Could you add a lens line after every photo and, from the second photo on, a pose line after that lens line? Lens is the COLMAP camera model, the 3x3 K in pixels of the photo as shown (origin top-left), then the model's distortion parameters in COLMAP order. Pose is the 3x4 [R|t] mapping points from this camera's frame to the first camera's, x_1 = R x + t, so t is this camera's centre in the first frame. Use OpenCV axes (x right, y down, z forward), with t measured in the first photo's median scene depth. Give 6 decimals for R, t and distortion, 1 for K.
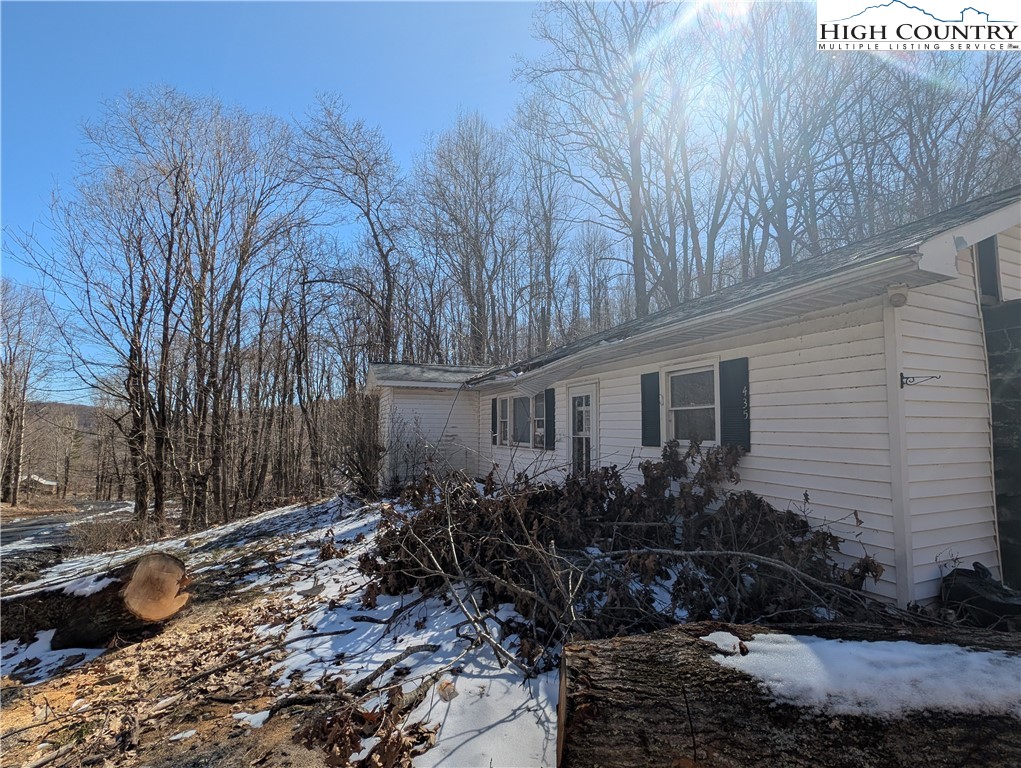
lens RADIAL K [[445.8, 0, 505.9], [0, 445.8, 399.6], [0, 0, 1]] dist [-0.002739, -0.000770]
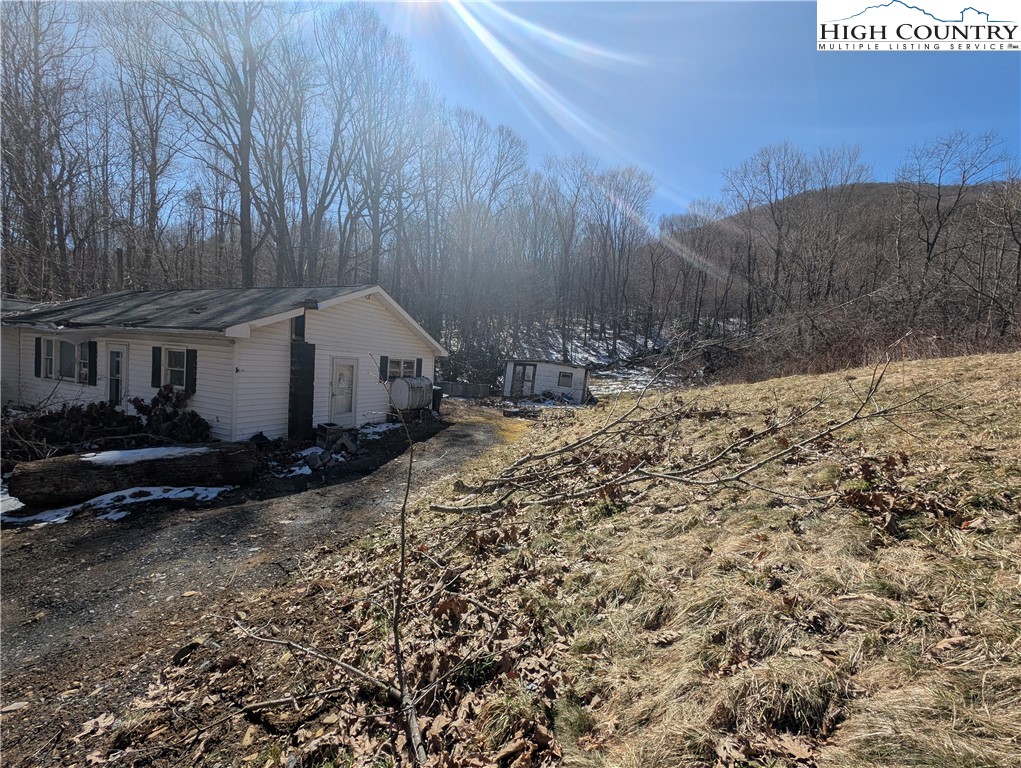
lens RADIAL K [[383.7, 0, 512.9], [0, 383.7, 382.7], [0, 0, 1]] dist [-0.001947, -0.002750]
pose [[0.681926, 0.013895, 0.731289, 0.185600], [-0.114088, 0.989603, 0.087583, -0.220805], [-0.722469, -0.143156, 0.676421, -1.115428]]
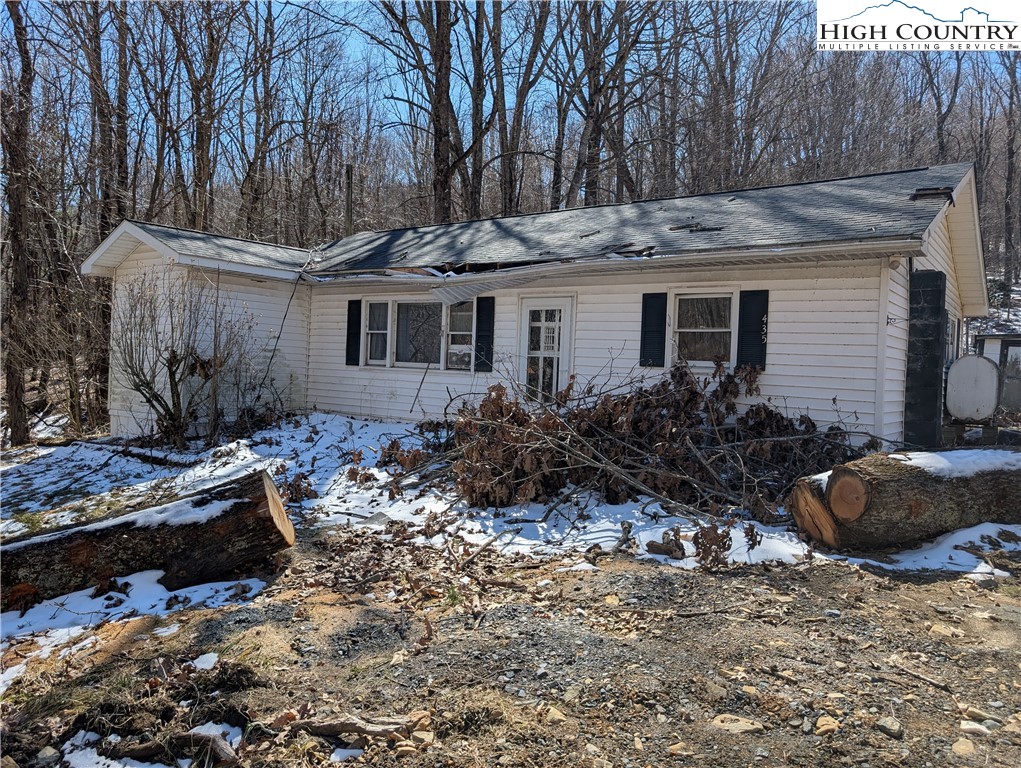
lens RADIAL K [[720.2, 0, 508.2], [0, 720.2, 384.2], [0, 0, 1]] dist [0.009991, -0.001026]
pose [[0.856507, 0.025355, 0.515512, -0.807558], [-0.076211, 0.994057, 0.077730, 0.044340], [-0.510477, -0.105864, 0.853350, -0.229606]]
